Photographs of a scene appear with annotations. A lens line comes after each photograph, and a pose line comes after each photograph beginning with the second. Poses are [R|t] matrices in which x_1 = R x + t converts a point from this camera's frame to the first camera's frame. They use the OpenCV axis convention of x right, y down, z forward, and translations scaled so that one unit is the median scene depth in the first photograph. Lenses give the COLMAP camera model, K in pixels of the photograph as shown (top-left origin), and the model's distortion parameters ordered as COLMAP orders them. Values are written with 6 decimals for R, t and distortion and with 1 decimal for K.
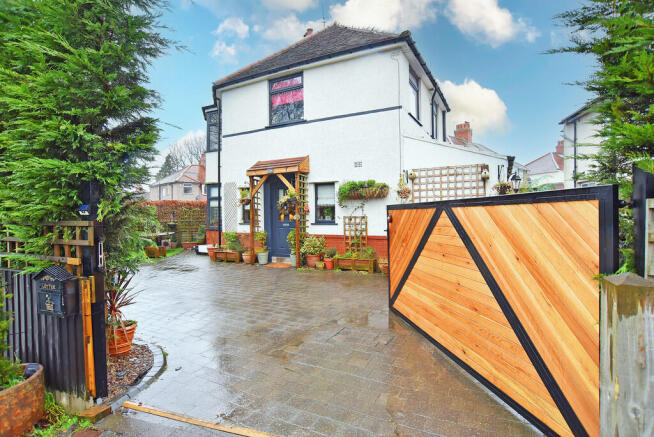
lens RADIAL K [[331.2, 0, 333.0], [0, 331.2, 220.2], [0, 0, 1]] dist [-0.048481, 0.014097]
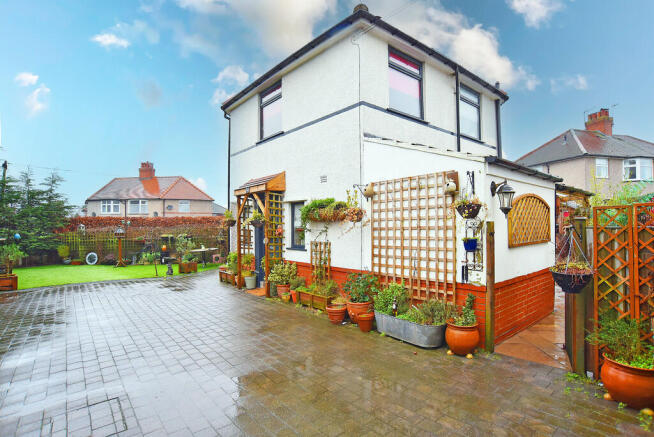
lens RADIAL K [[331.2, 0, 325.3], [0, 331.2, 222.3], [0, 0, 1]] dist [-0.048481, 0.014097]
pose [[0.929631, -0.003615, -0.368474, 0.361535], [-0.004867, 0.999744, -0.022087, -0.040303], [0.368459, 0.022327, 0.929376, 0.222600]]
